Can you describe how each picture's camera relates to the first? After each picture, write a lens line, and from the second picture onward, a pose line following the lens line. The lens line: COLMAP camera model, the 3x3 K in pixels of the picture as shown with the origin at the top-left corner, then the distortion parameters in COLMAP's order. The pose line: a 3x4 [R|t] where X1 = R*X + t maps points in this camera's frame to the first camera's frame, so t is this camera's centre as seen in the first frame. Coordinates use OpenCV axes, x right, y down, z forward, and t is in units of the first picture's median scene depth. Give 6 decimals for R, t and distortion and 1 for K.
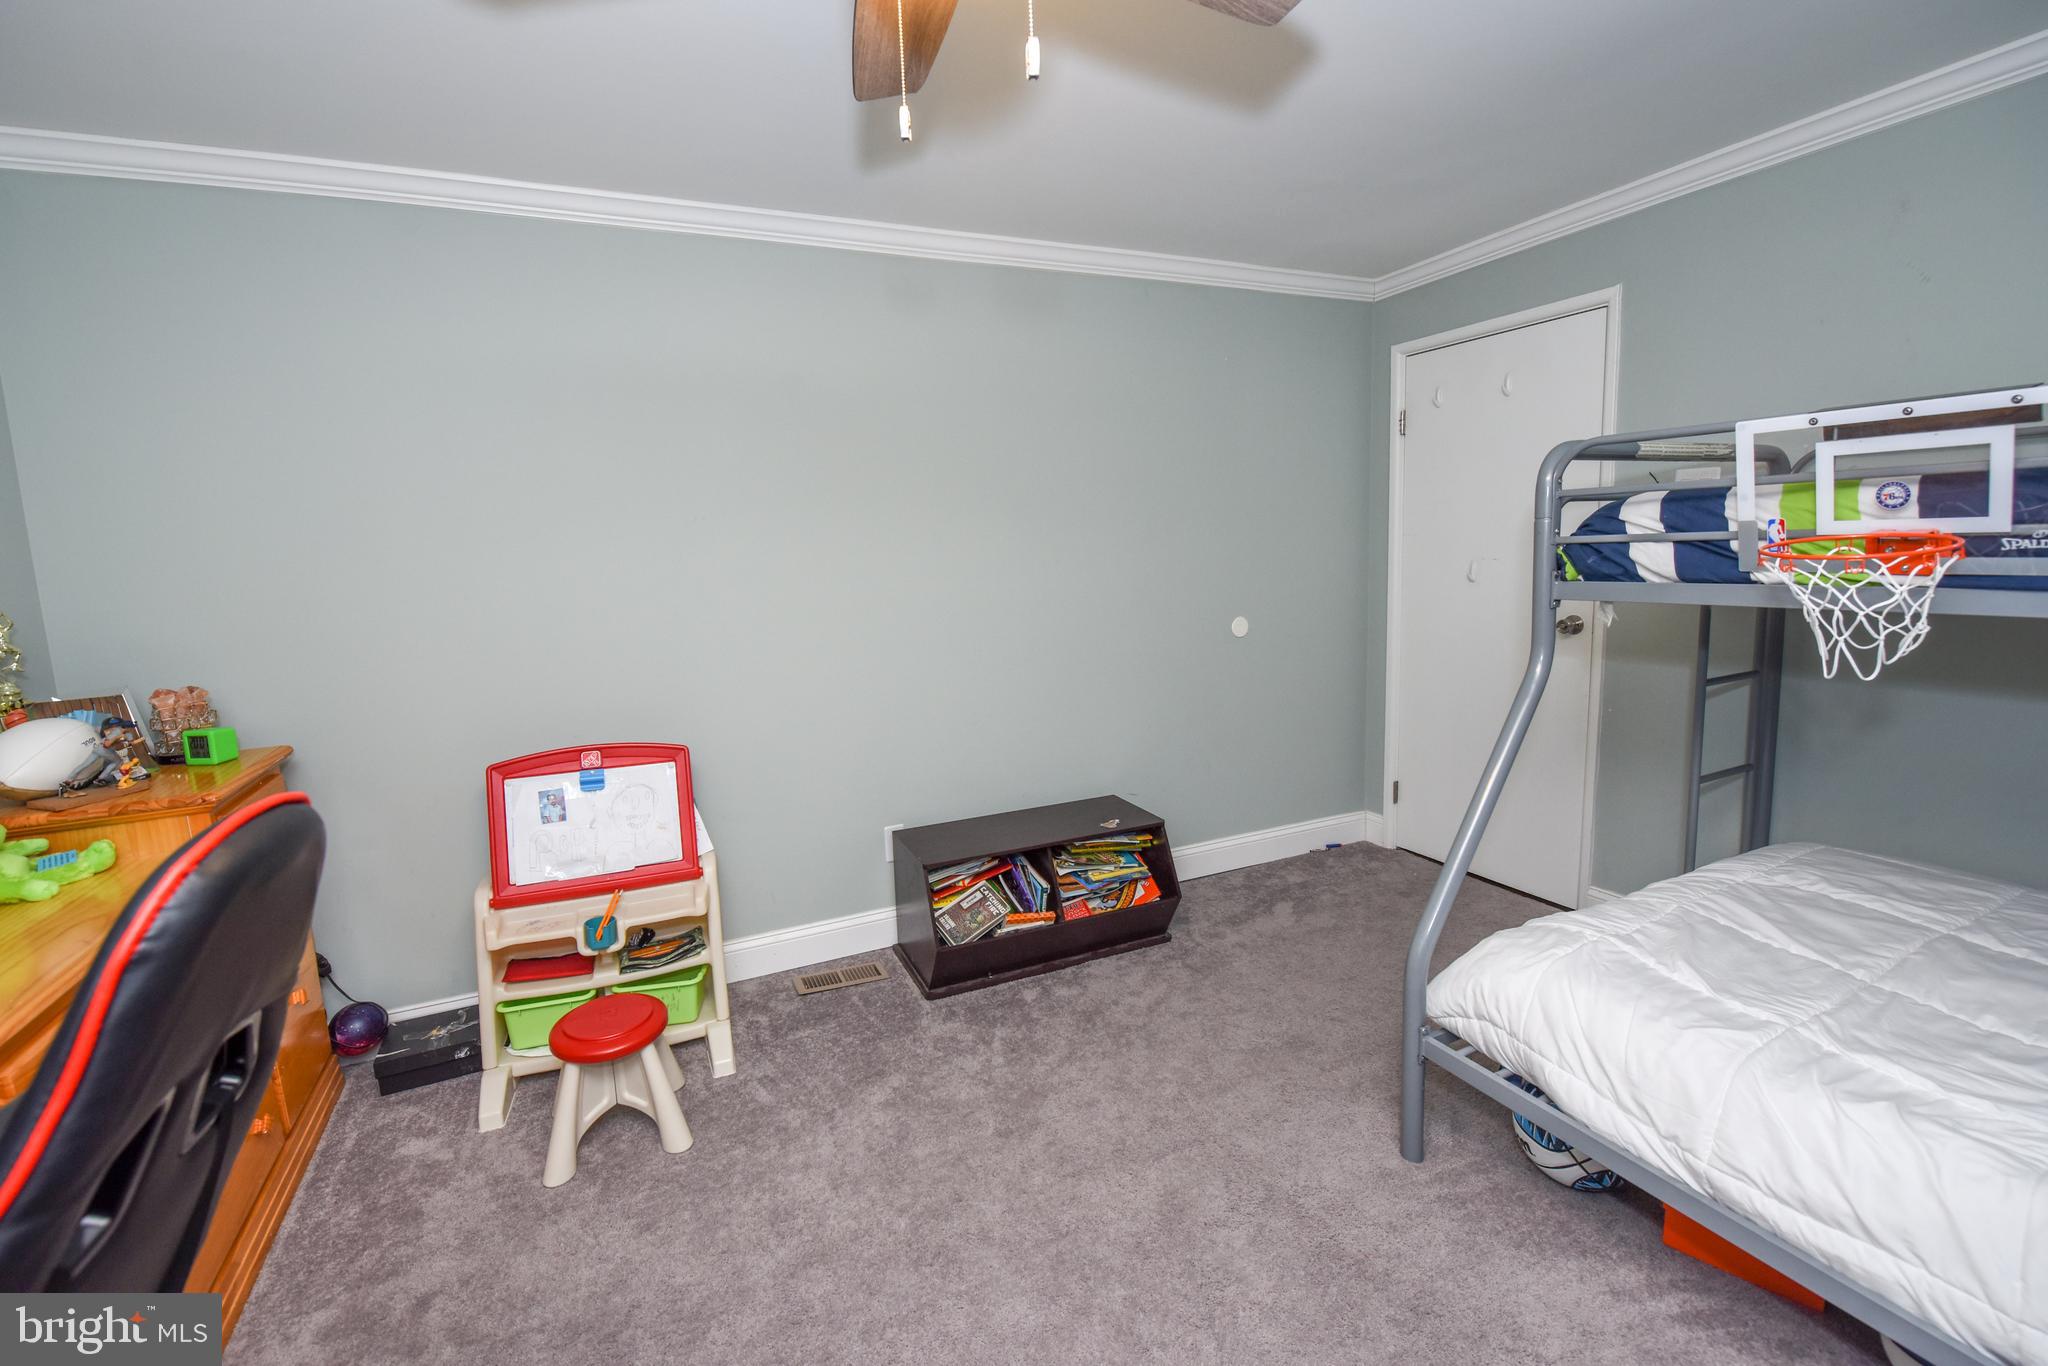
lens RADIAL K [[844.4, 0, 1028.7], [0, 844.4, 659.6], [0, 0, 1]] dist [-0.059067, -0.000100]
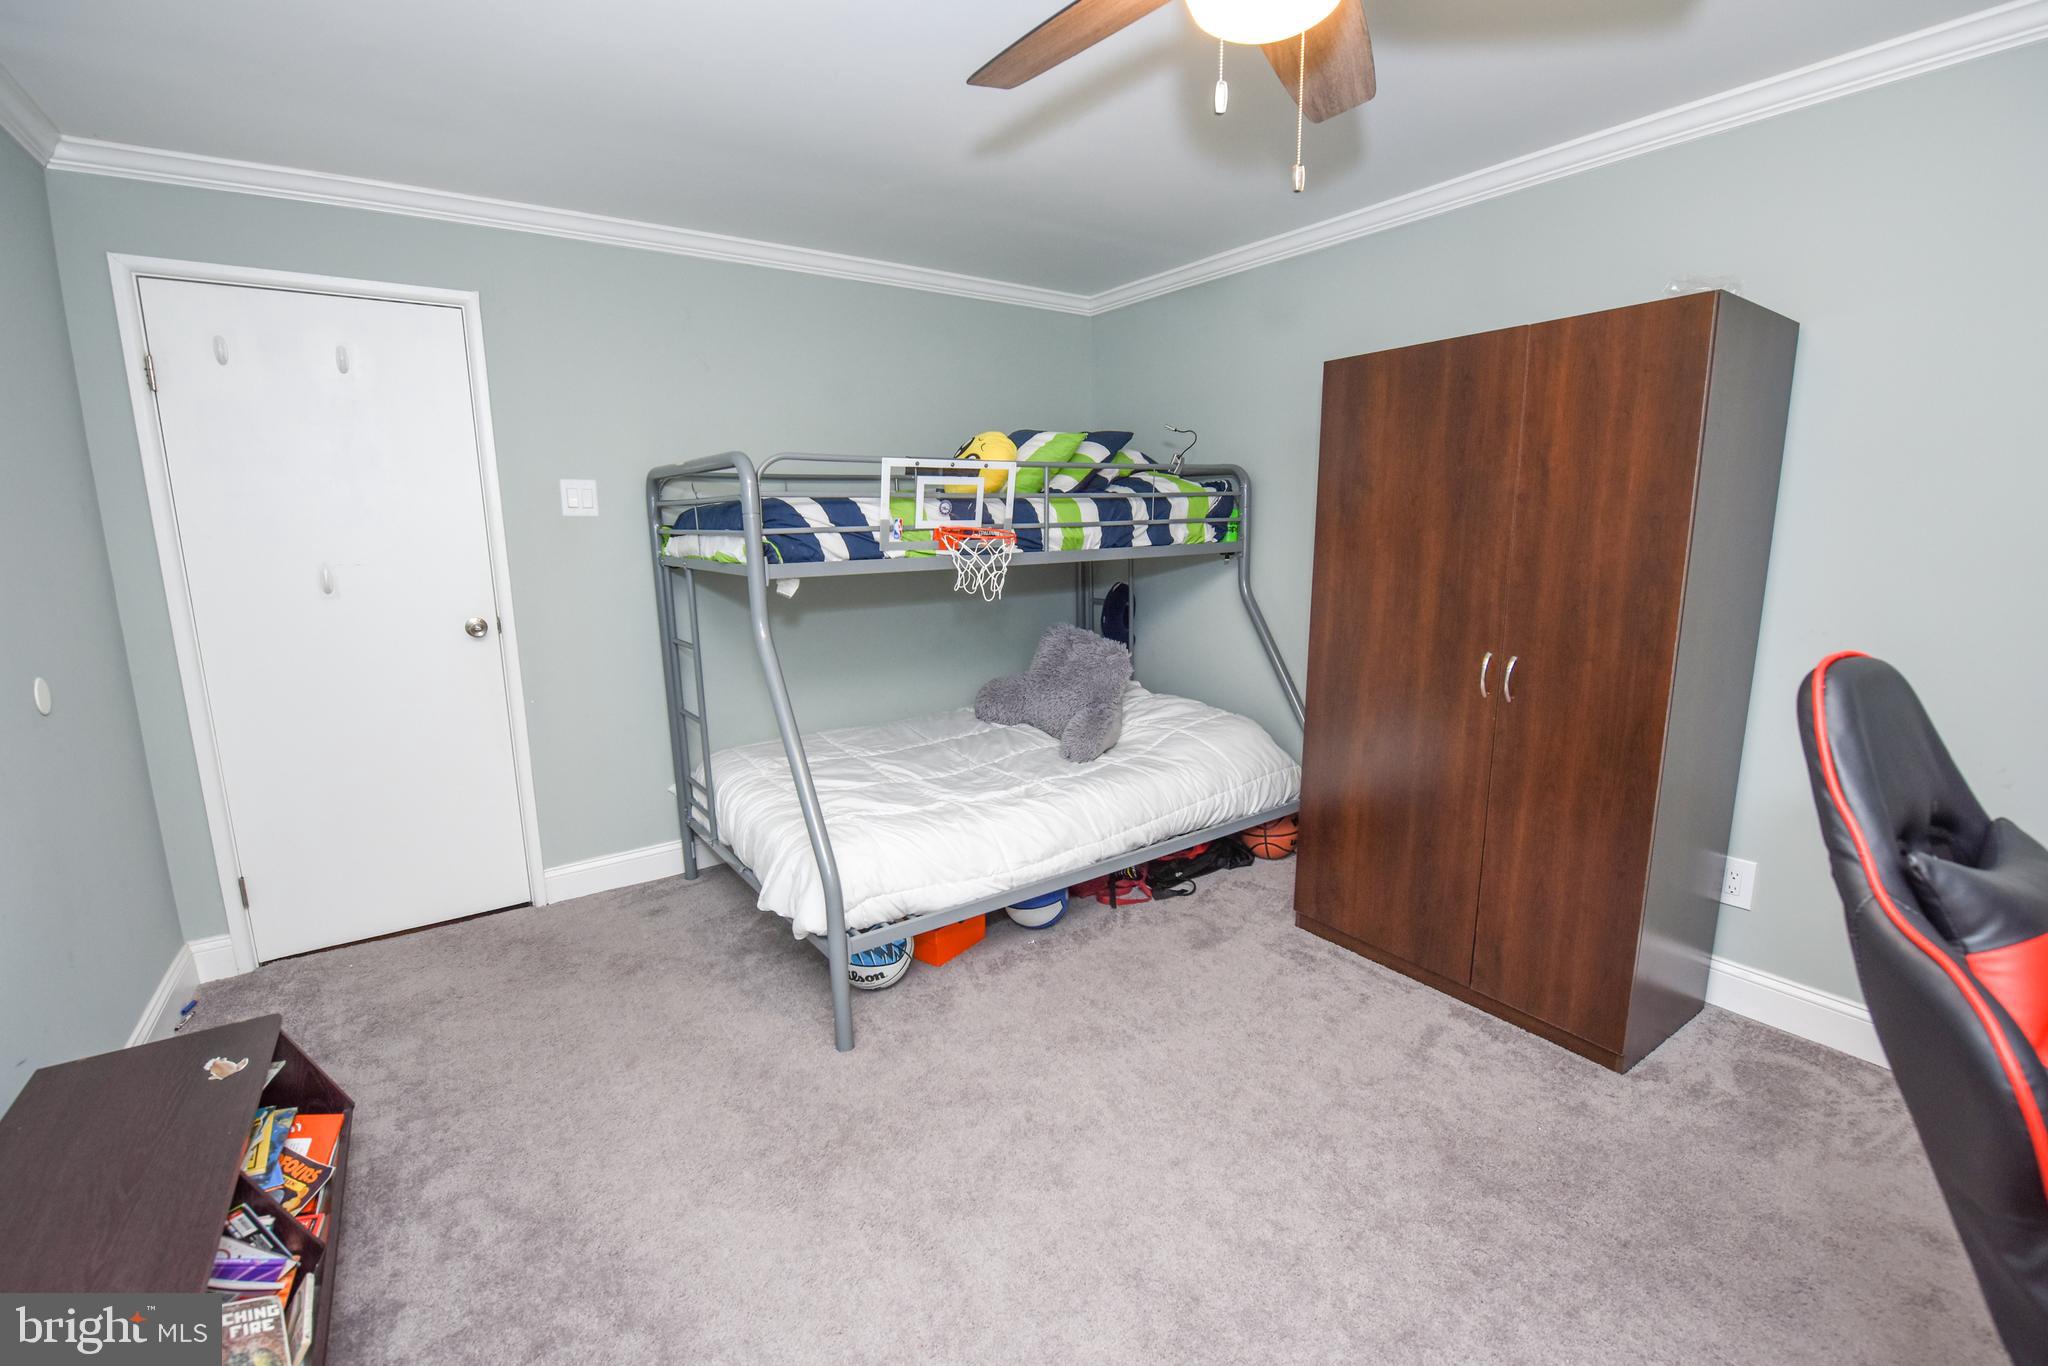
lens RADIAL K [[857.1, 0, 1001.0], [0, 857.1, 679.2], [0, 0, 1]] dist [-0.020089, -0.000190]
pose [[-0.179421, -0.131799, 0.974904, -0.889816], [0.147890, 0.976110, 0.159180, -0.098000], [-0.972593, 0.172739, -0.155643, 1.093446]]
